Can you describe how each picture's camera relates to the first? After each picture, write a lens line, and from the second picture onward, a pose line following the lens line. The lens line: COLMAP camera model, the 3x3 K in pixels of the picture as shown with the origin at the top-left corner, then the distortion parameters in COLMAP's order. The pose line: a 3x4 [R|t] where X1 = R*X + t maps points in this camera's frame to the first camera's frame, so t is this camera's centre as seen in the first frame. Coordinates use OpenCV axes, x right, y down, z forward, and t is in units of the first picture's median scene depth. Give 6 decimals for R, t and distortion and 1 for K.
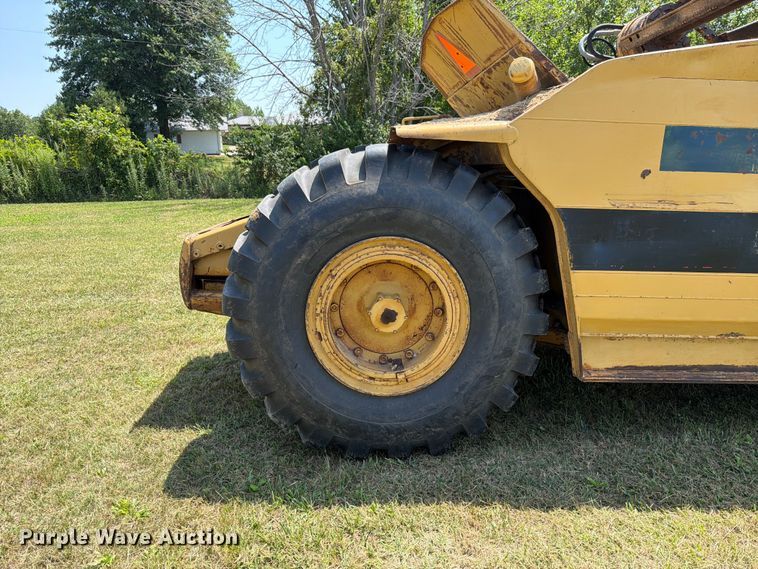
lens RADIAL K [[524.5, 0, 378.1], [0, 524.5, 287.5], [0, 0, 1]] dist [0.096294, -0.109045]
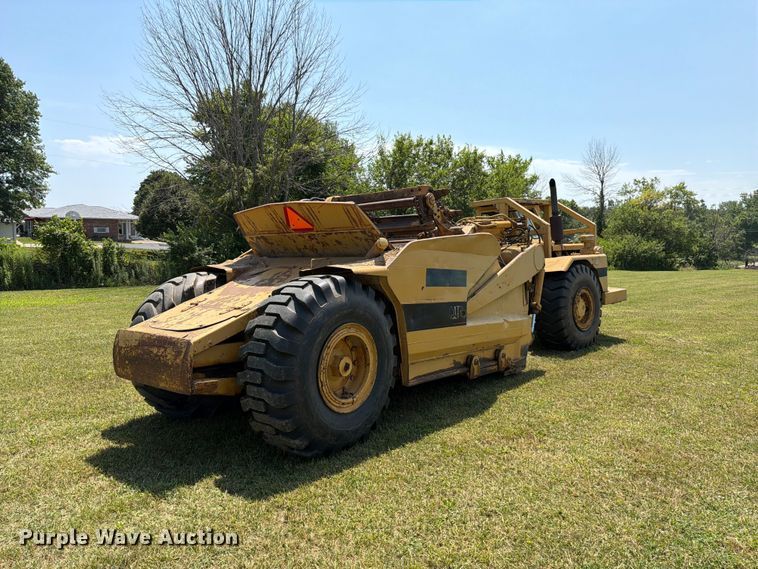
lens RADIAL K [[524.5, 0, 378.1], [0, 524.5, 287.5], [0, 0, 1]] dist [0.096294, -0.109045]
pose [[0.643874, -0.025658, 0.764701, -1.335412], [0.162634, 0.981189, -0.104015, -0.008235], [-0.747647, 0.191339, 0.635935, -0.304301]]
